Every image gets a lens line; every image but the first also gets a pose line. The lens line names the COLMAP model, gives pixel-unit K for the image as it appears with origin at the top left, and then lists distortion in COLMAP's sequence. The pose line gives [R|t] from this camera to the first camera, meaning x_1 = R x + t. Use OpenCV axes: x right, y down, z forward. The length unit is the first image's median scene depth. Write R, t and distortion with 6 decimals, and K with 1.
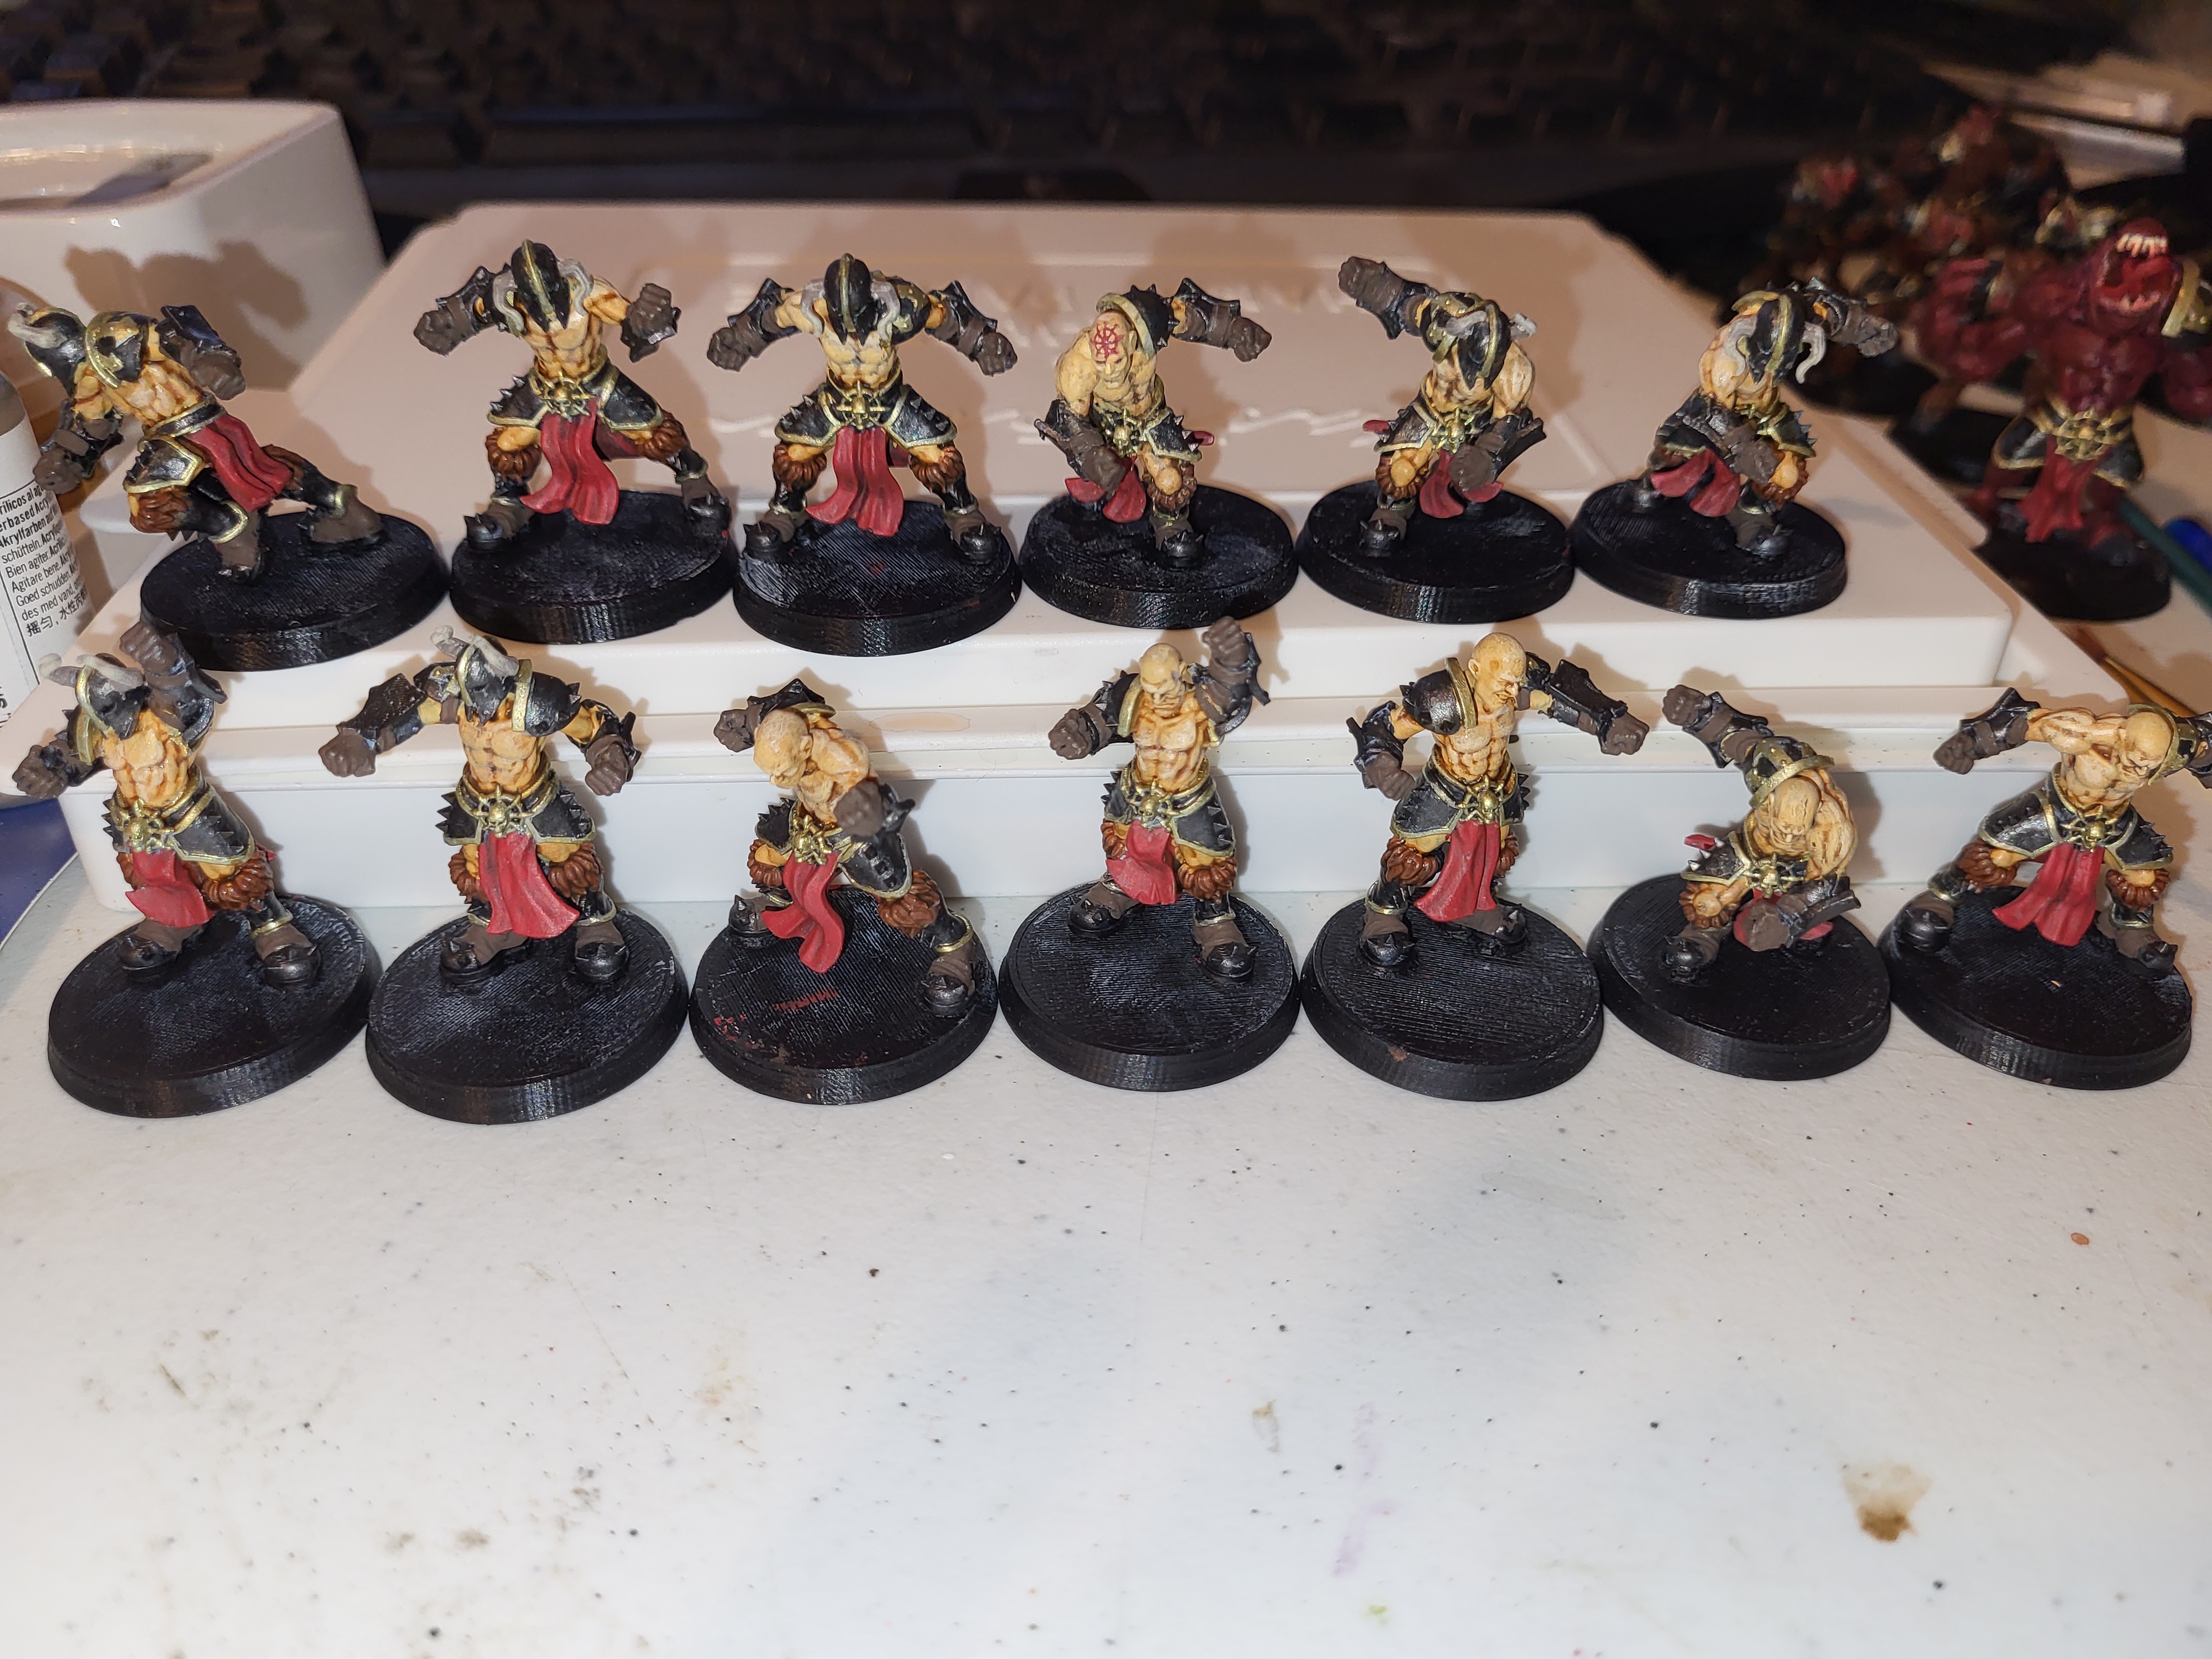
lens RADIAL K [[1667.1, 0, 1106.0], [0, 1667.1, 829.5], [0, 0, 1]] dist [-0.004641, -0.071556]
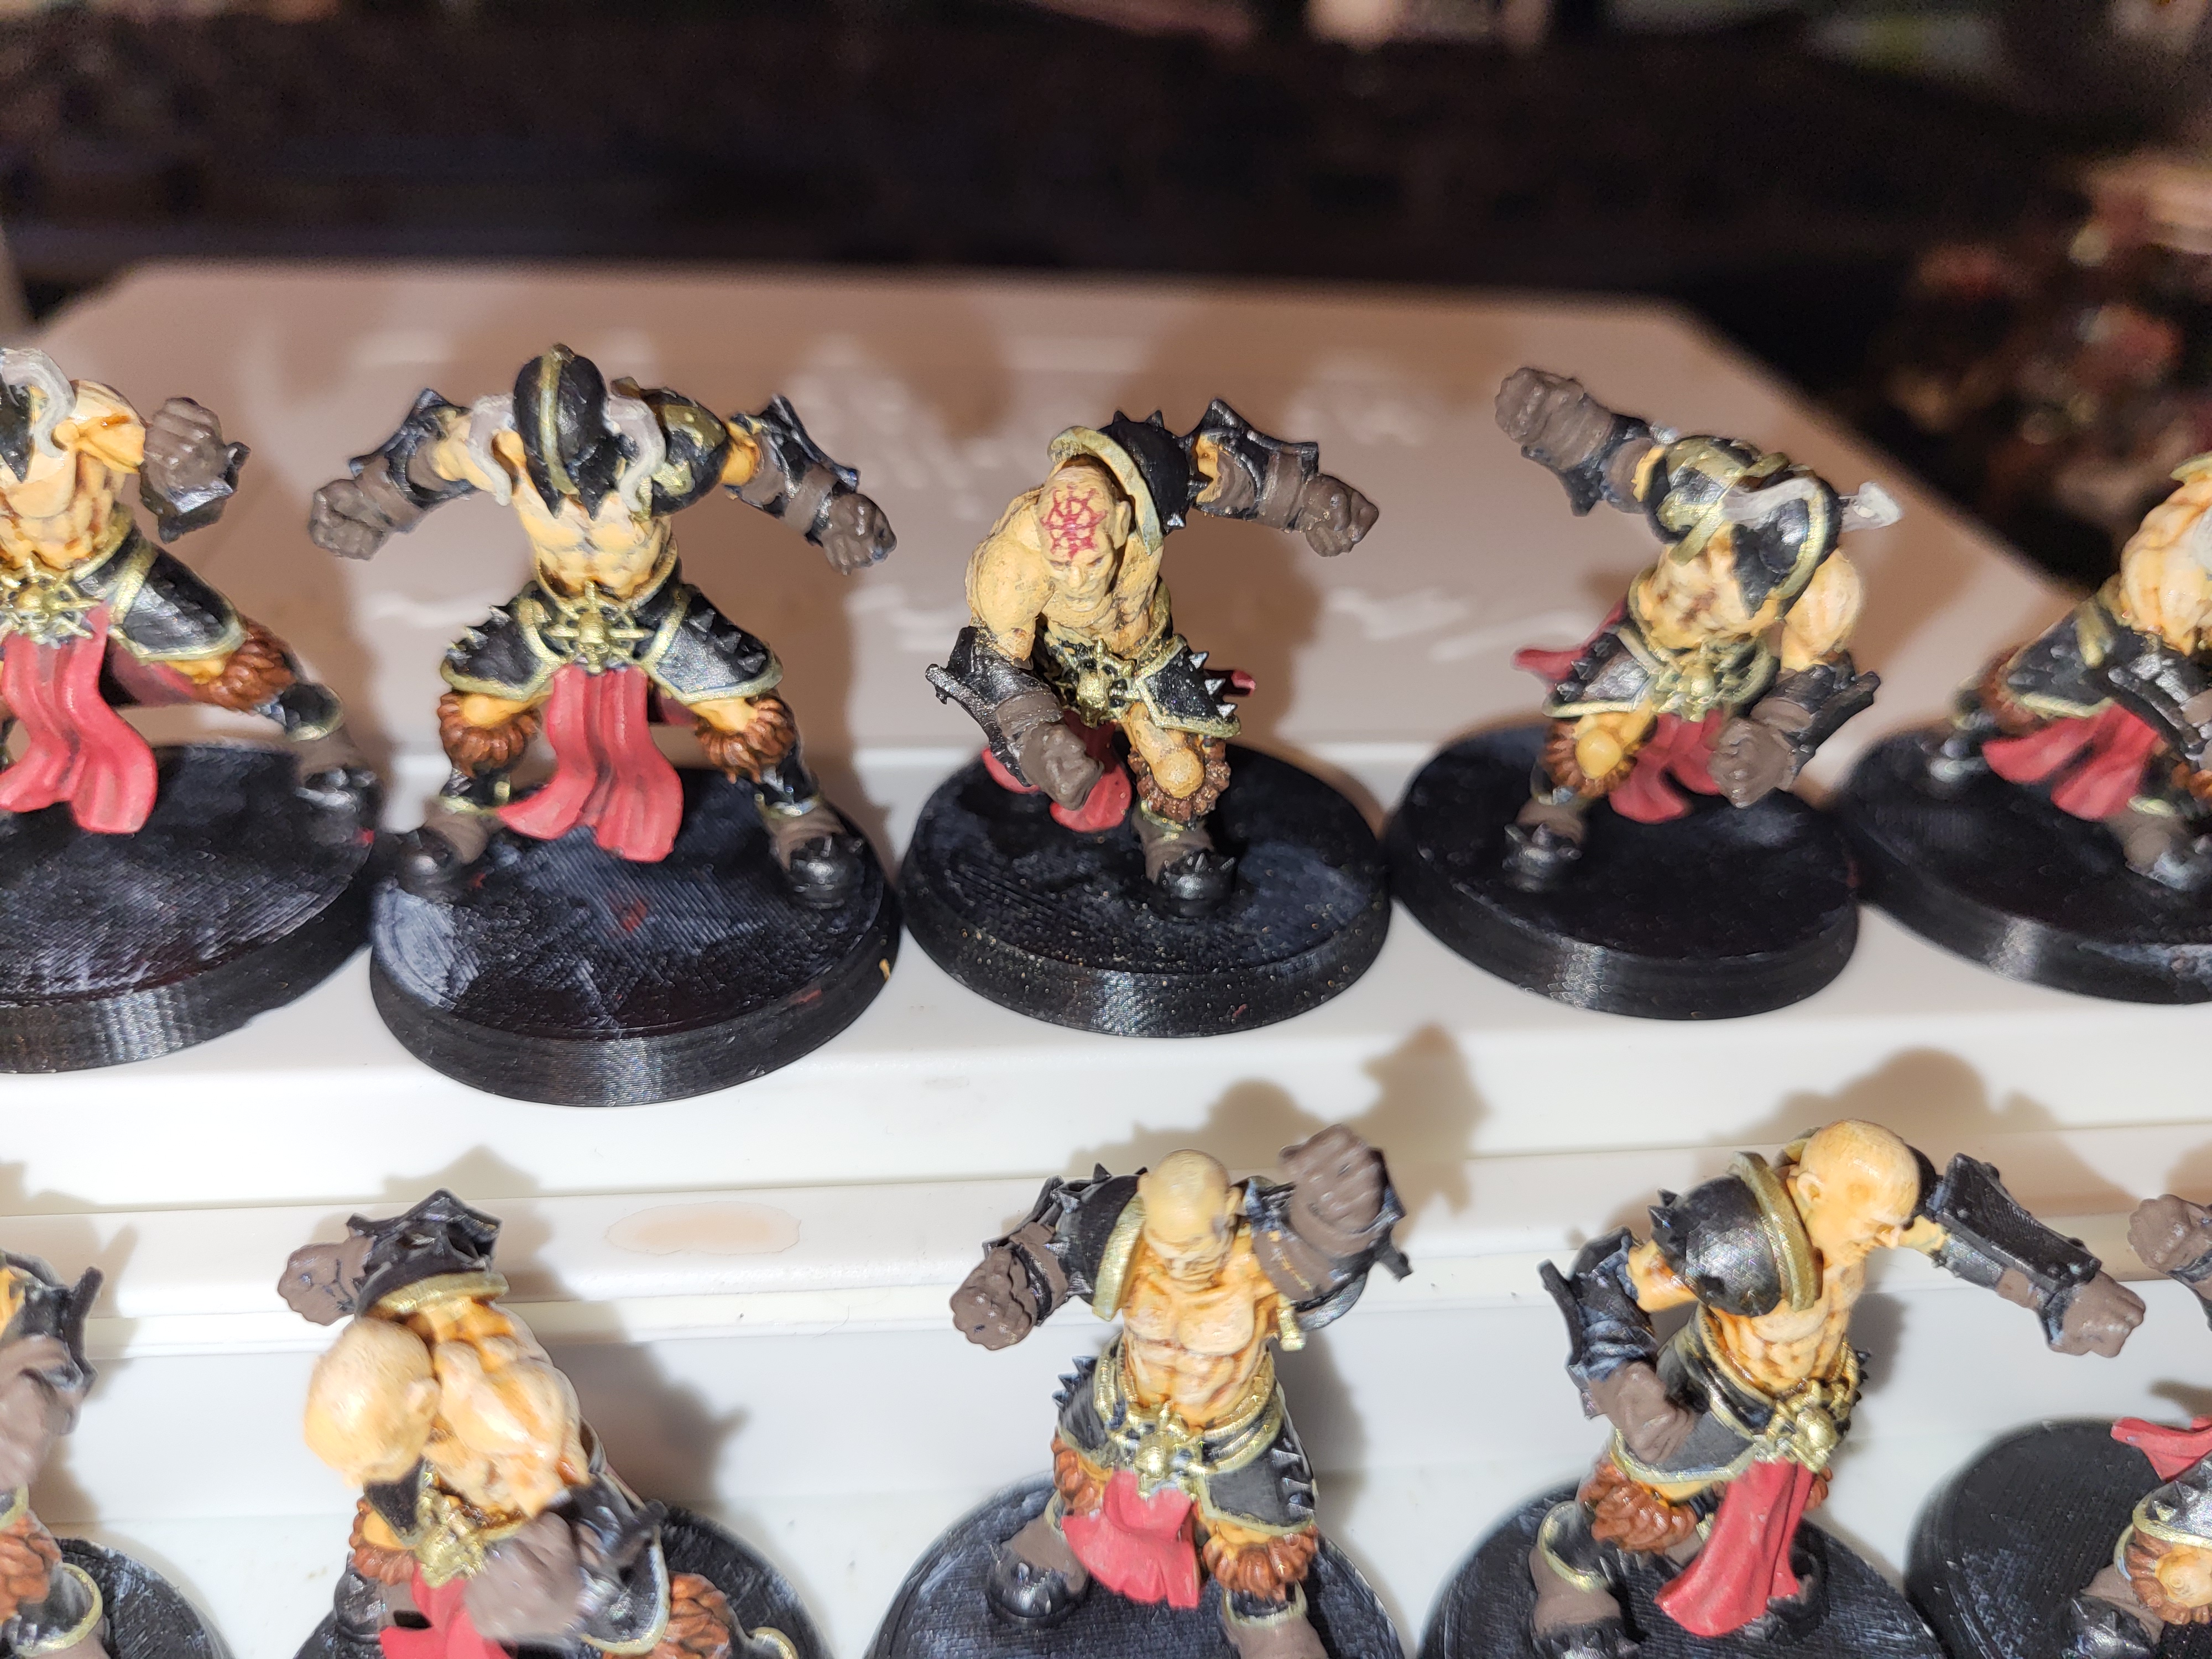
lens RADIAL K [[1695.3, 0, 1082.3], [0, 1695.3, 831.7], [0, 0, 1]] dist [-0.073053, 0.043817]
pose [[0.998874, 0.005318, 0.047133, -0.018786], [-0.002791, 0.998562, -0.053528, -0.162569], [-0.047350, 0.053336, 0.997453, 0.467529]]
